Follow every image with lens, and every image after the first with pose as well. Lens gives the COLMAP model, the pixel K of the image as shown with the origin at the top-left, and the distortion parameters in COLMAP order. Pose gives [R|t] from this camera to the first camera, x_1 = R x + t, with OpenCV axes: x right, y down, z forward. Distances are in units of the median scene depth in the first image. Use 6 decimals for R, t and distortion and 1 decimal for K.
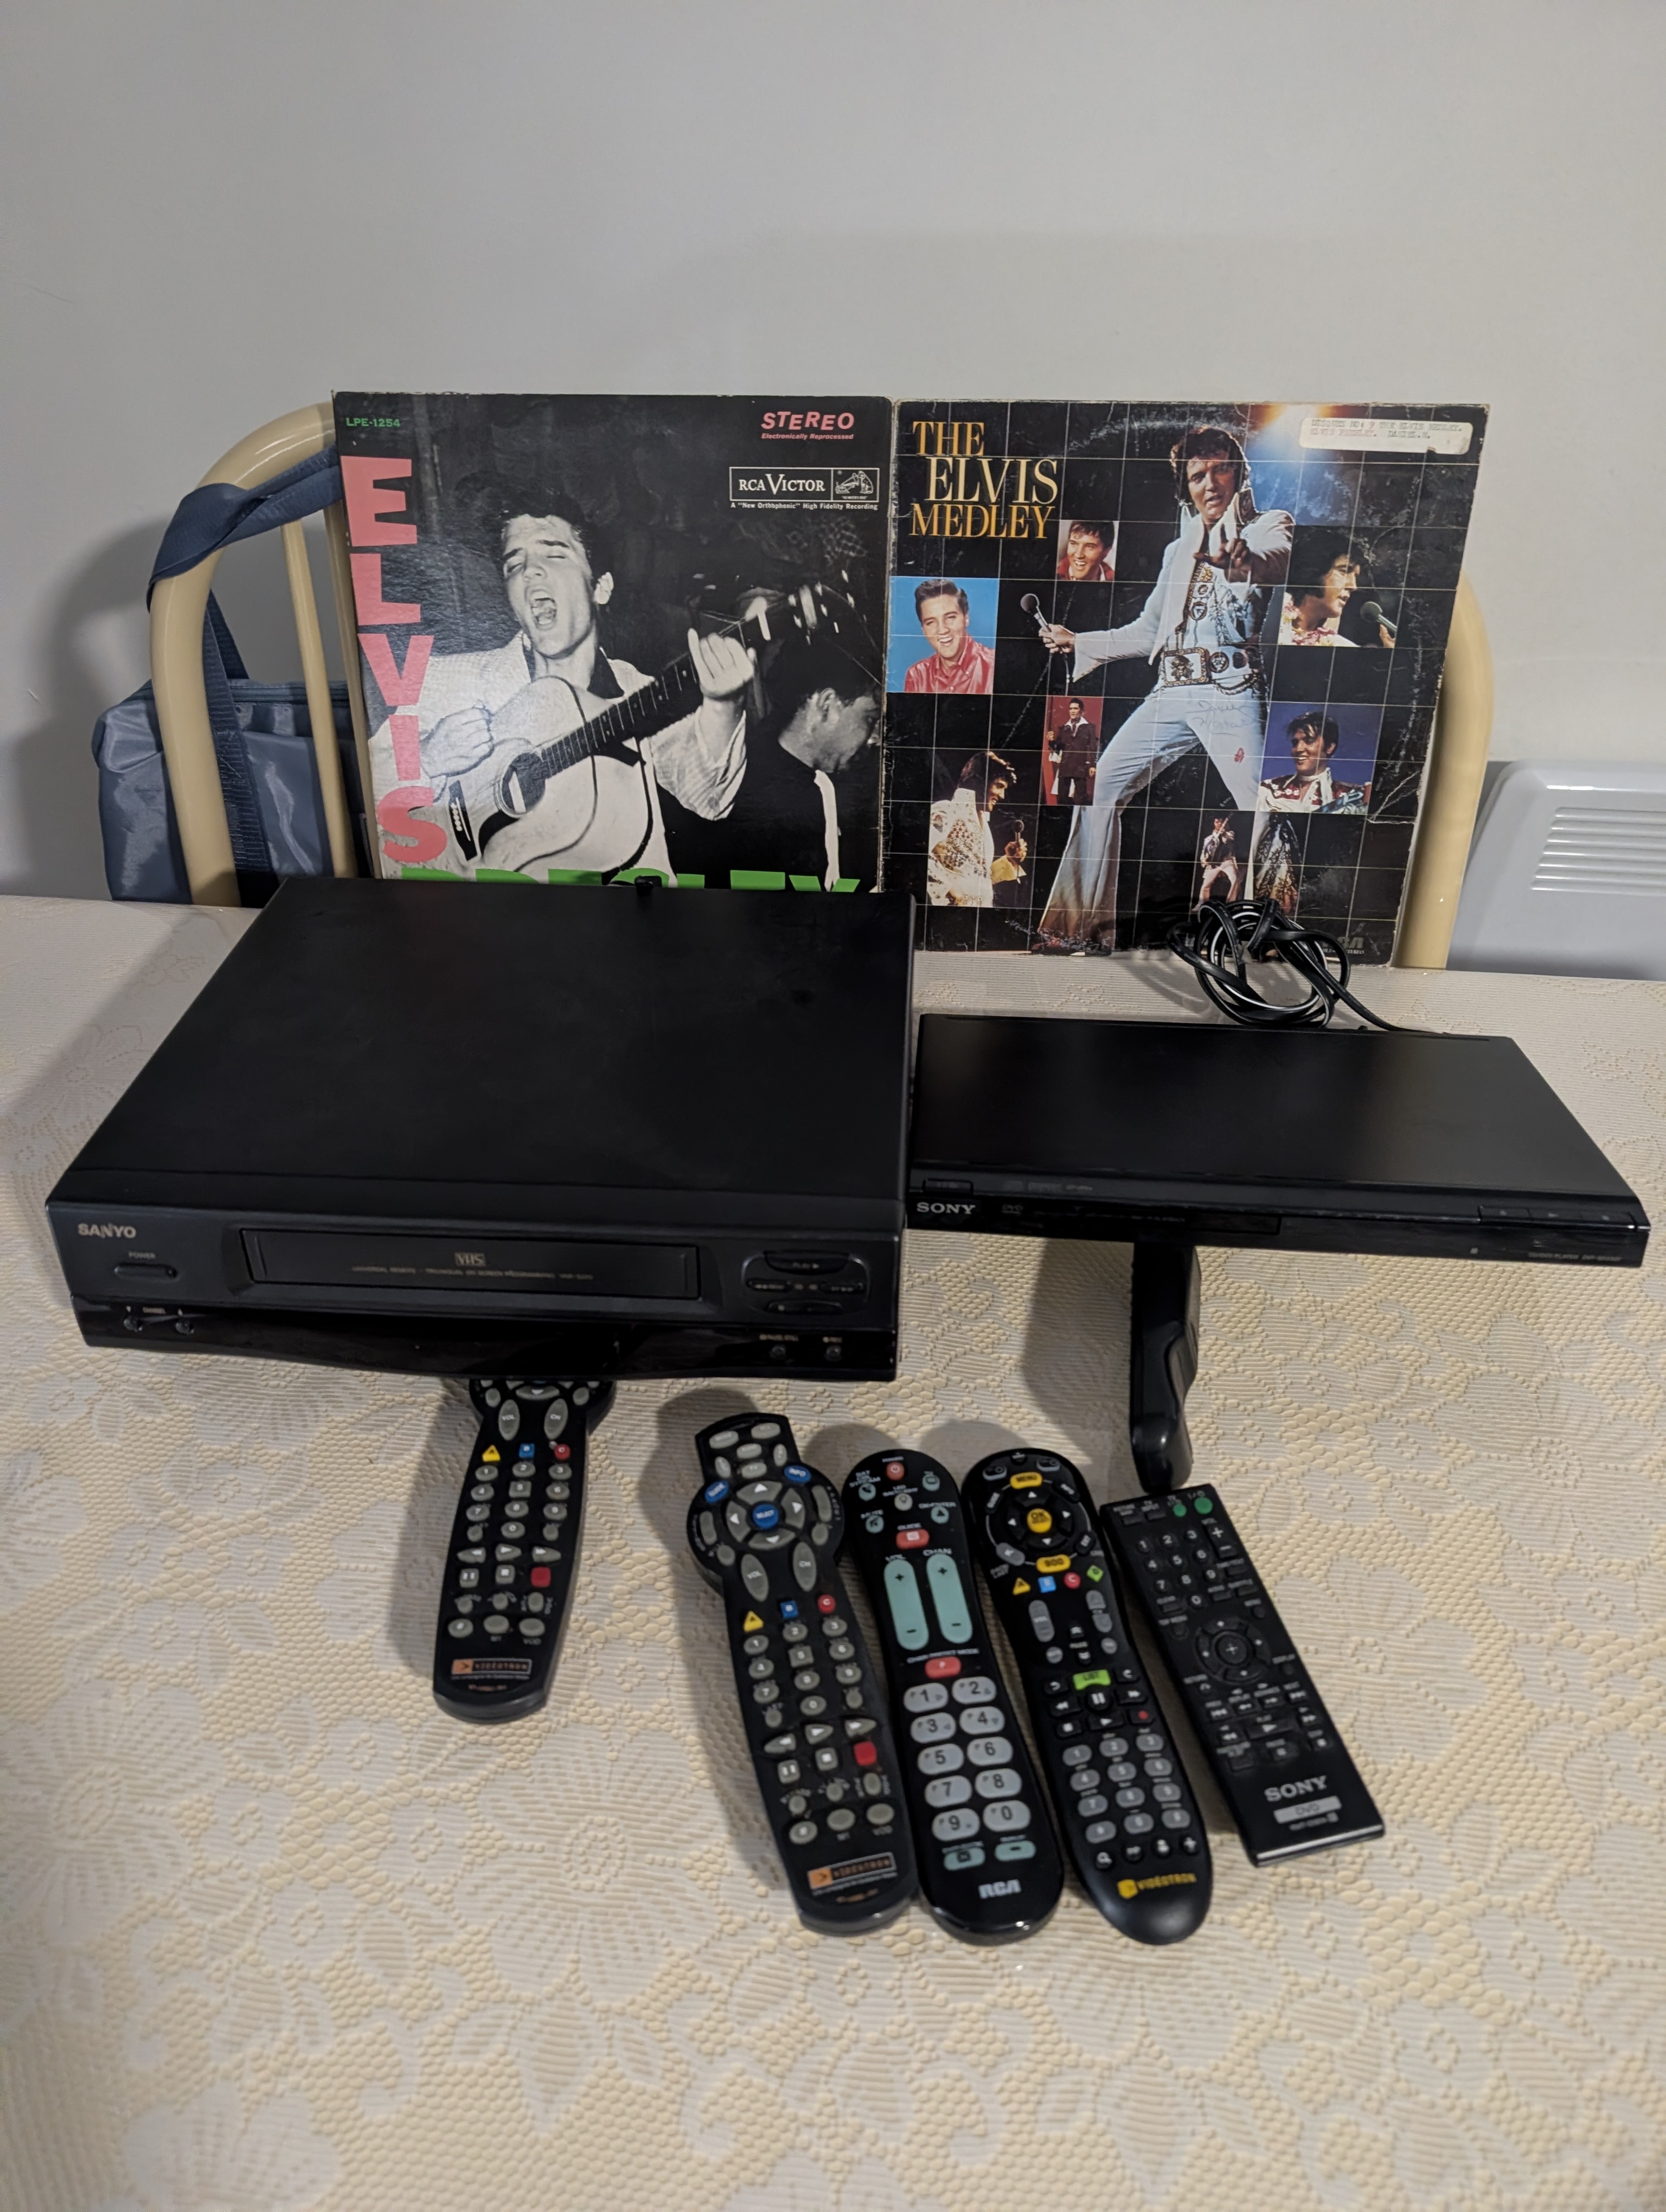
lens RADIAL K [[1586.3, 0, 831.9], [0, 1586.3, 1105.2], [0, 0, 1]] dist [0.007697, -0.006563]
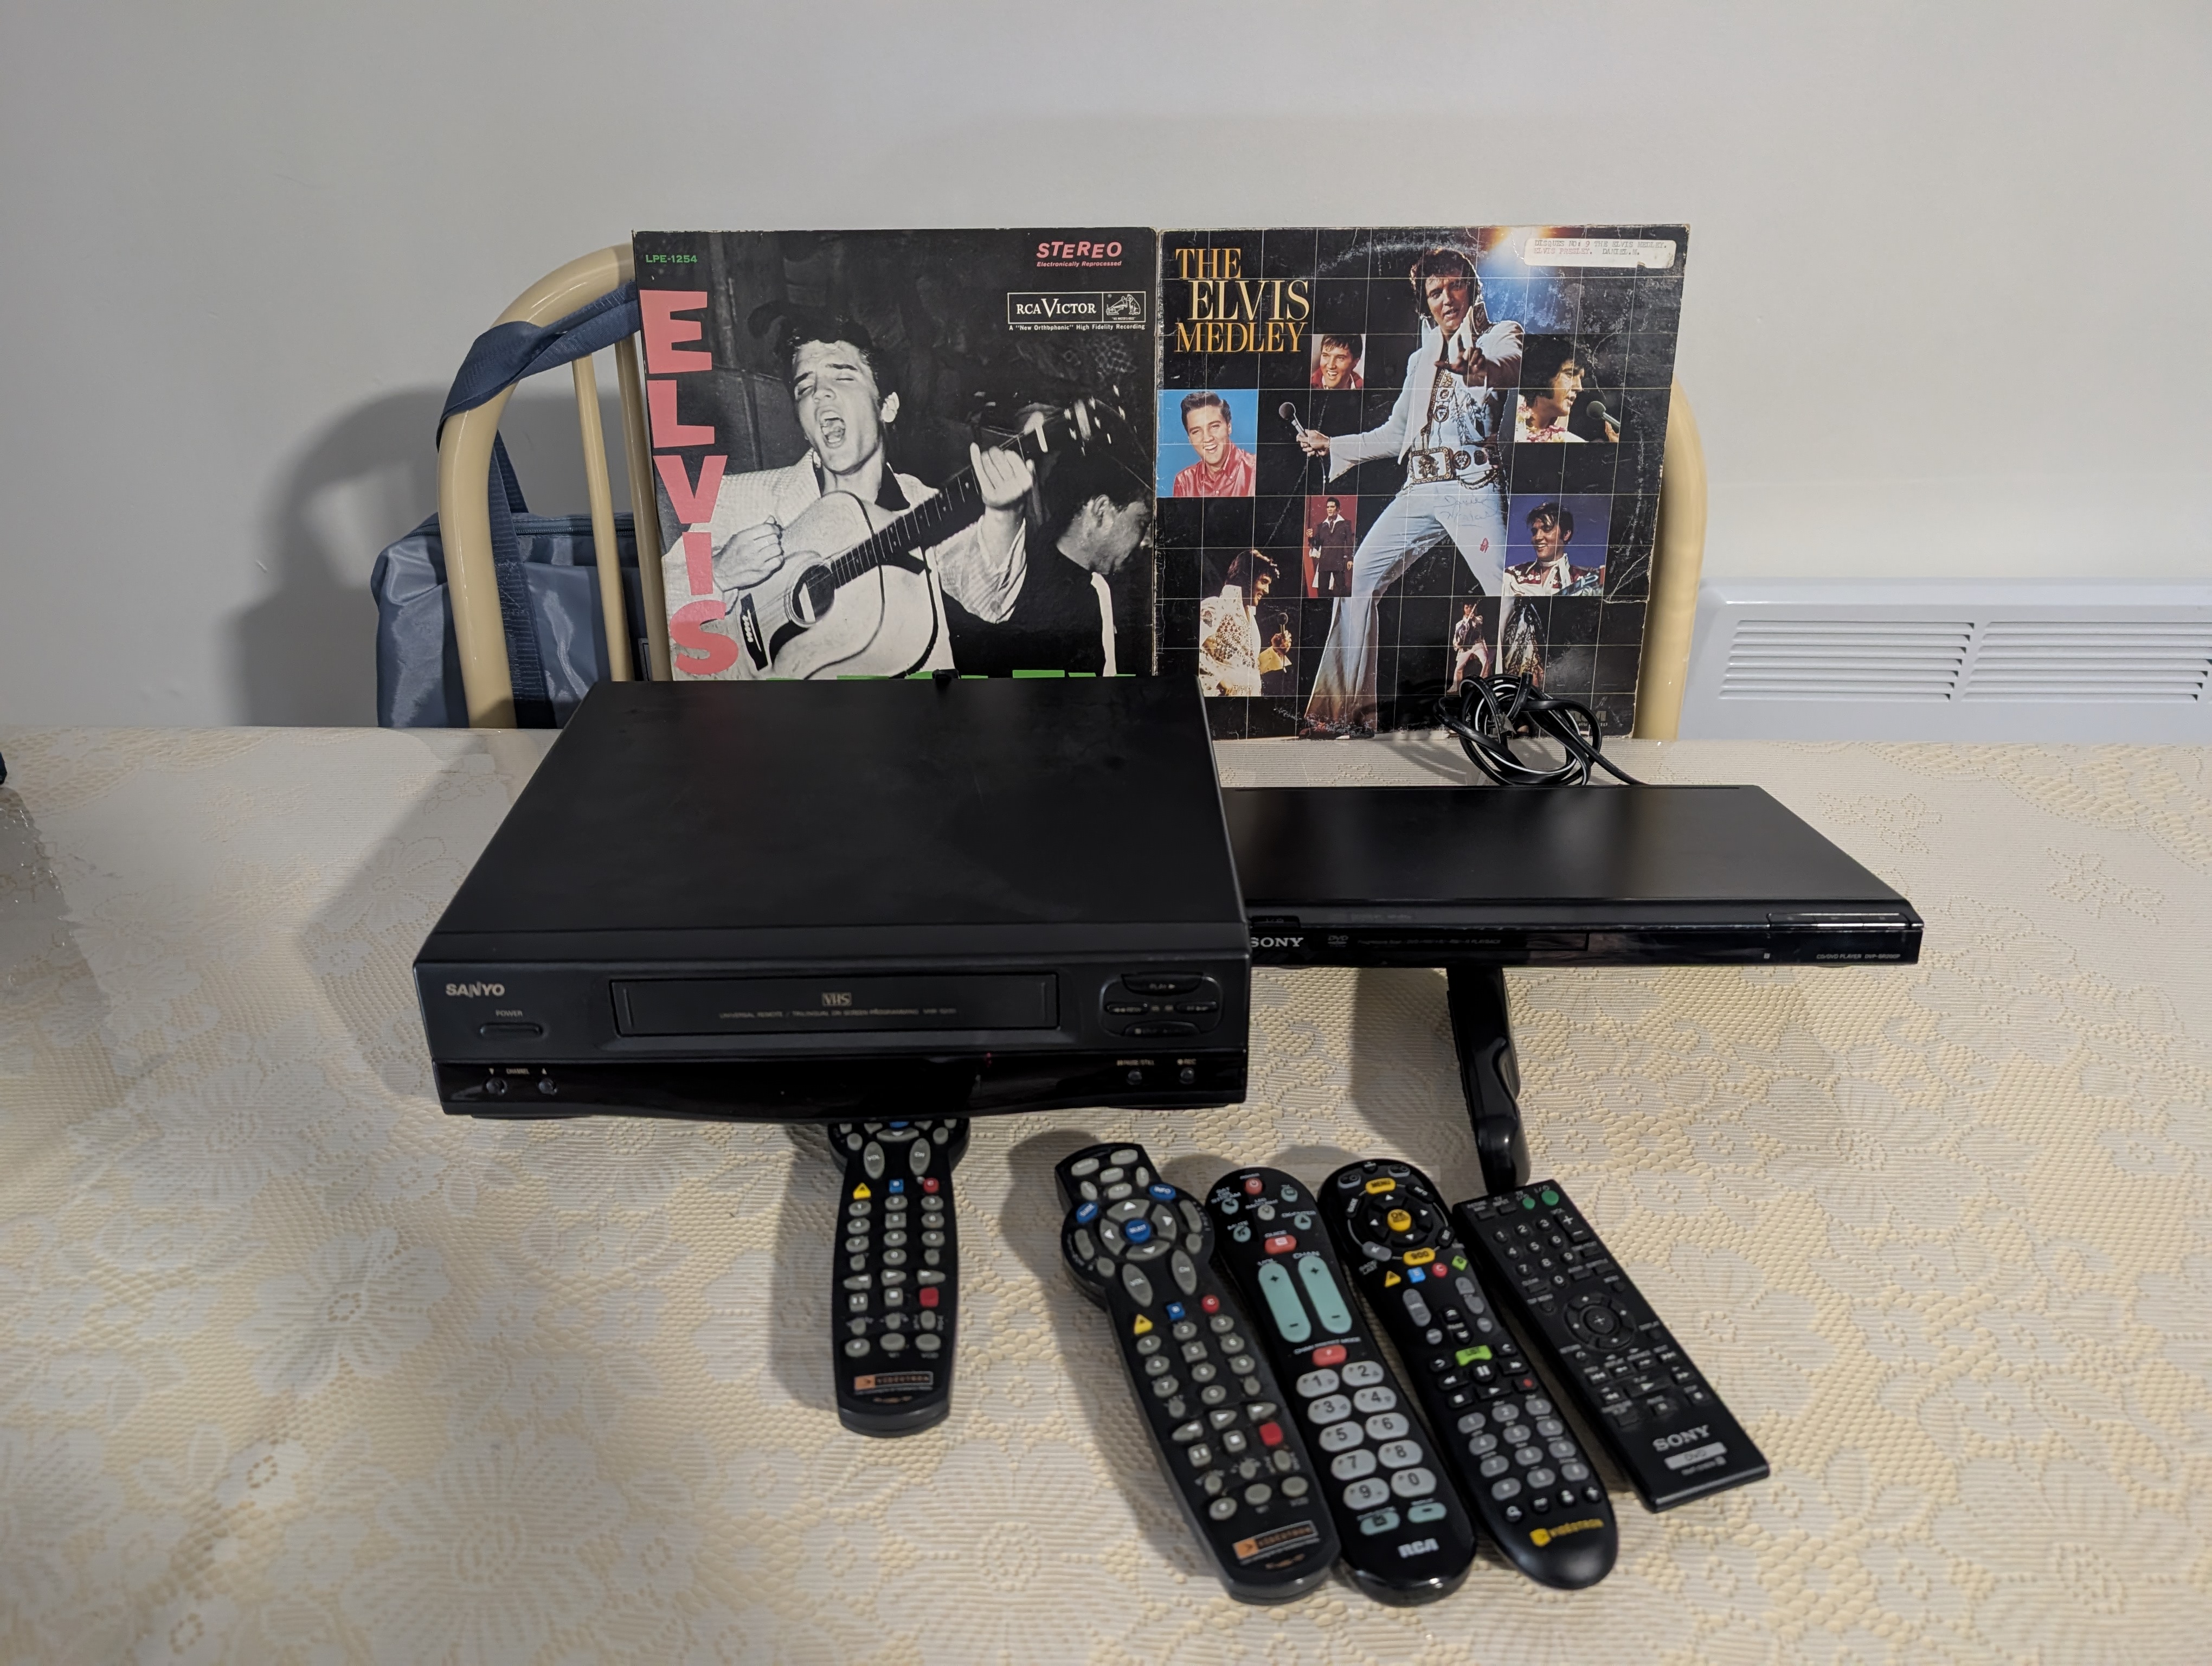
lens RADIAL K [[1582.7, 0, 1095.1], [0, 1582.7, 845.4], [0, 0, 1]] dist [0.011453, -0.008467]
pose [[0.996635, -0.041852, 0.070471, -0.098199], [0.048846, 0.993723, -0.100646, 0.083597], [-0.065816, 0.103749, 0.992423, -0.034571]]
